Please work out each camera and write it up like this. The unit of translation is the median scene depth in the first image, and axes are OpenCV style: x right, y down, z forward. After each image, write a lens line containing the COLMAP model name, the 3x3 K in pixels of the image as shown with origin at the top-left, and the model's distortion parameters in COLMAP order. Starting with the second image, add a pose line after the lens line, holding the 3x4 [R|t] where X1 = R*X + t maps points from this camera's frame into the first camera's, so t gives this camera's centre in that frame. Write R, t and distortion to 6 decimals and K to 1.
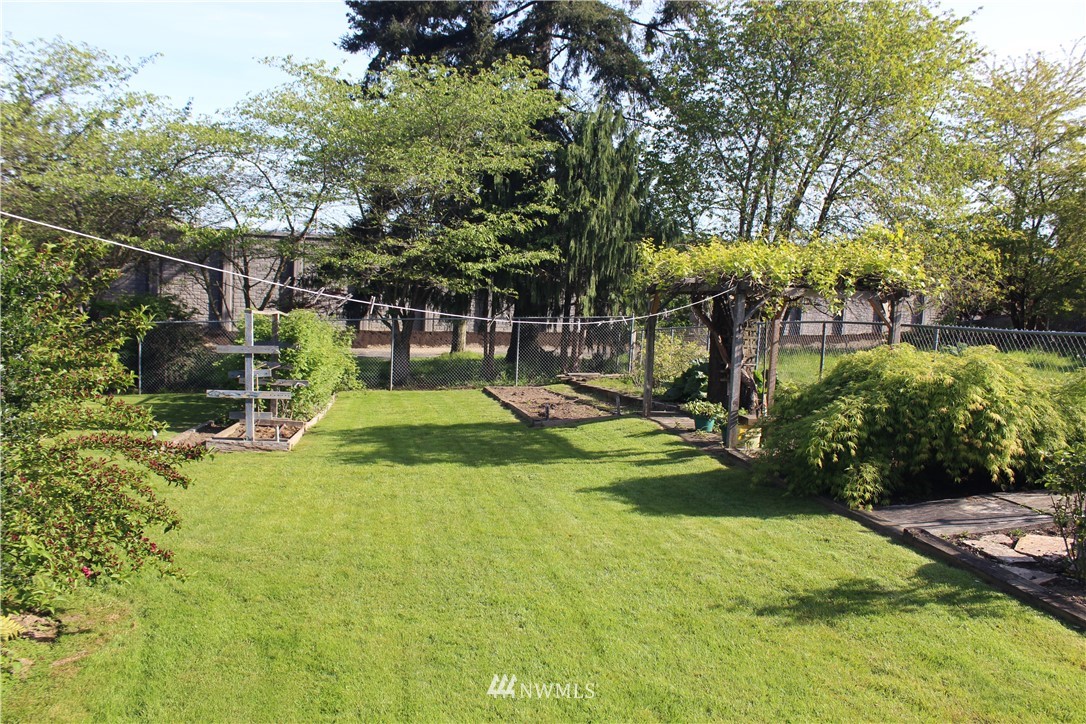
lens RADIAL K [[907.6, 0, 547.8], [0, 907.6, 361.4], [0, 0, 1]] dist [-0.158447, 0.129500]
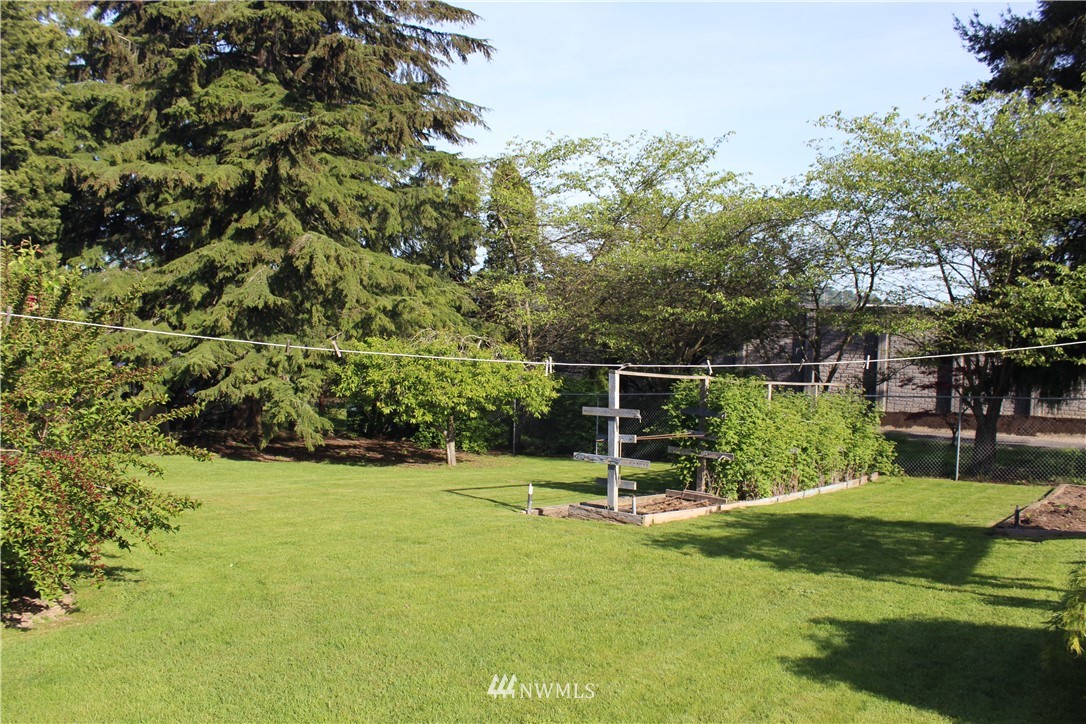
lens RADIAL K [[907.6, 0, 543.5], [0, 907.6, 361.5], [0, 0, 1]] dist [-0.158447, 0.129500]
pose [[0.704632, -0.004542, -0.709558, 0.147498], [-0.062353, 0.995715, -0.068294, 0.001503], [0.706828, 0.092365, 0.701330, 0.138421]]
